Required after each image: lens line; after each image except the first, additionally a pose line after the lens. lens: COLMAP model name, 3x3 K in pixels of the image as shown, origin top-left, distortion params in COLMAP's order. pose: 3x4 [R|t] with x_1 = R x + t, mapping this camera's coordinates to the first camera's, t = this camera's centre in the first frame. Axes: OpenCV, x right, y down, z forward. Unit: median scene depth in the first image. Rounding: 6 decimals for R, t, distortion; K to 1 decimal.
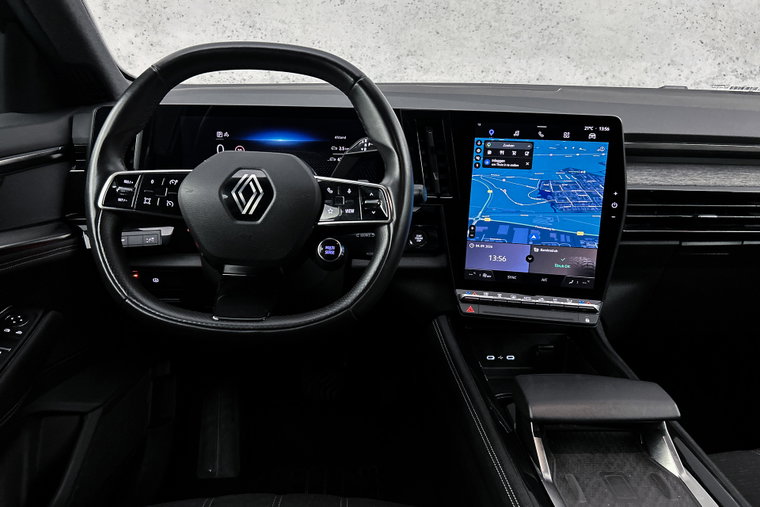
lens RADIAL K [[581.4, 0, 374.9], [0, 581.4, 252.8], [0, 0, 1]] dist [0.063877, -0.072550]
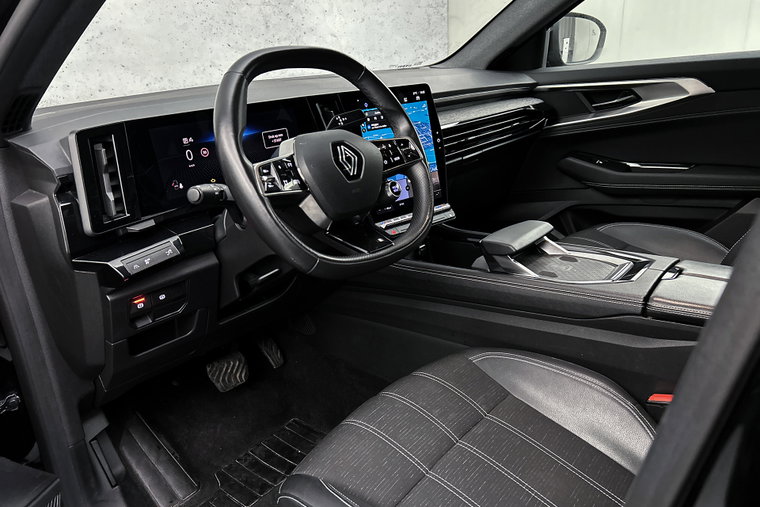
lens RADIAL K [[581.4, 0, 380.3], [0, 581.4, 255.1], [0, 0, 1]] dist [0.063877, -0.072550]
pose [[0.666177, -0.303663, 0.681174, -0.820365], [0.311012, 0.943259, 0.116334, -0.021751], [-0.677850, 0.134354, 0.722820, 0.028641]]
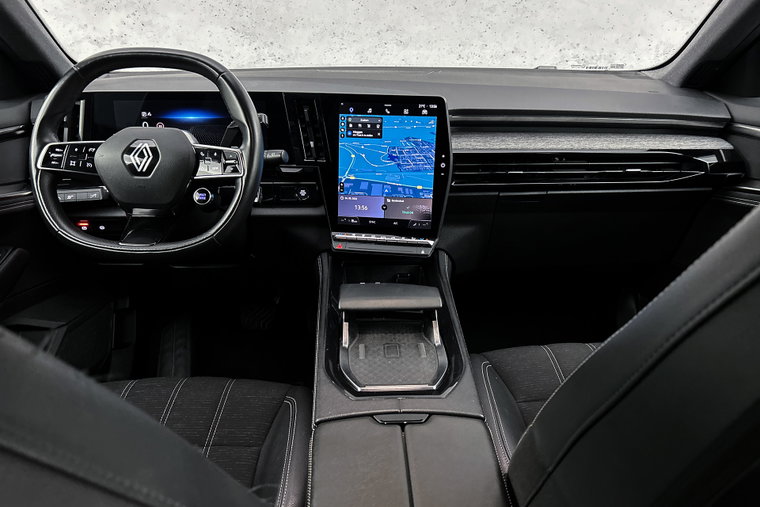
lens RADIAL K [[581.4, 0, 383.4], [0, 581.4, 258.8], [0, 0, 1]] dist [0.063877, -0.072550]
pose [[0.999829, -0.012157, -0.013929, 0.283458], [0.012900, 0.998426, 0.054589, 0.055237], [0.013243, -0.054760, 0.998412, -0.317673]]
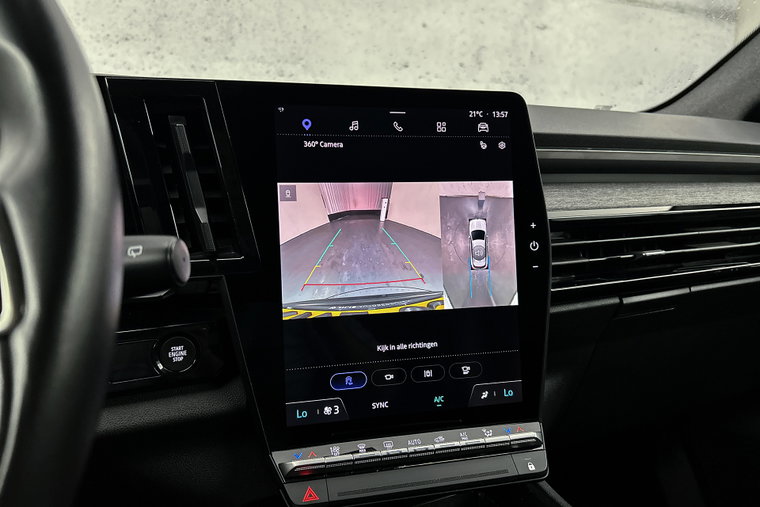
lens RADIAL K [[581.4, 0, 382.9], [0, 581.4, 256.4], [0, 0, 1]] dist [0.063877, -0.072550]
pose [[0.917390, -0.083731, 0.389081, 0.053380], [0.141169, 0.982512, -0.121414, -0.023051], [-0.372111, 0.166310, 0.913167, 0.529722]]
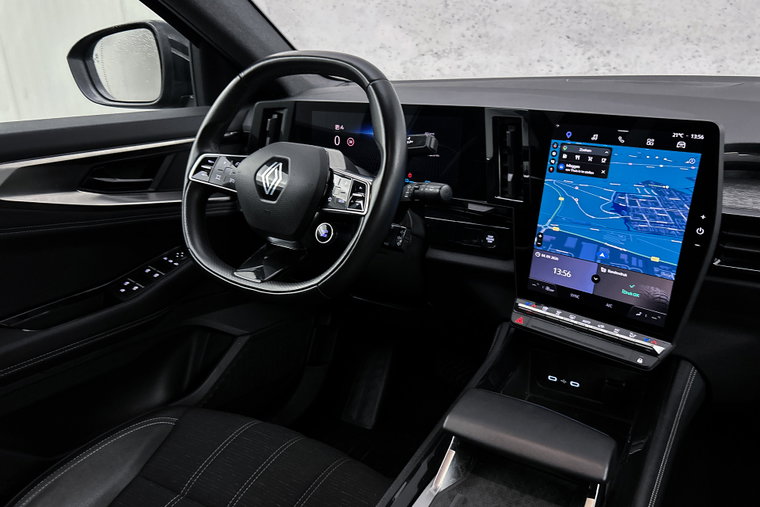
lens RADIAL K [[581.4, 0, 384.5], [0, 581.4, 252.4], [0, 0, 1]] dist [0.063877, -0.072550]
pose [[0.835529, 0.150496, -0.528433, 0.467884], [-0.139025, 0.988367, 0.061665, -0.040469], [0.531566, 0.021943, 0.846732, 0.074626]]
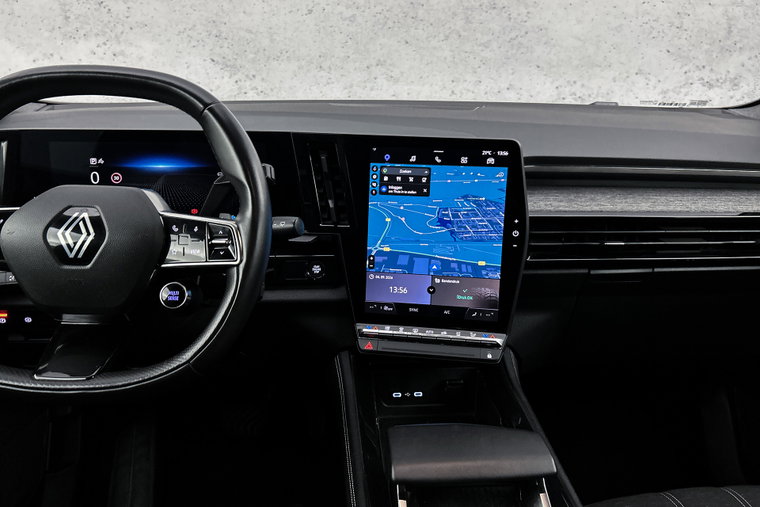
lens RADIAL K [[581.4, 0, 386.0], [0, 581.4, 251.2], [0, 0, 1]] dist [0.063877, -0.072550]
pose [[0.999365, -0.013654, 0.032914, 0.163775], [0.014092, 0.999815, -0.013103, -0.042317], [-0.032729, 0.013559, 0.999372, 0.063195]]
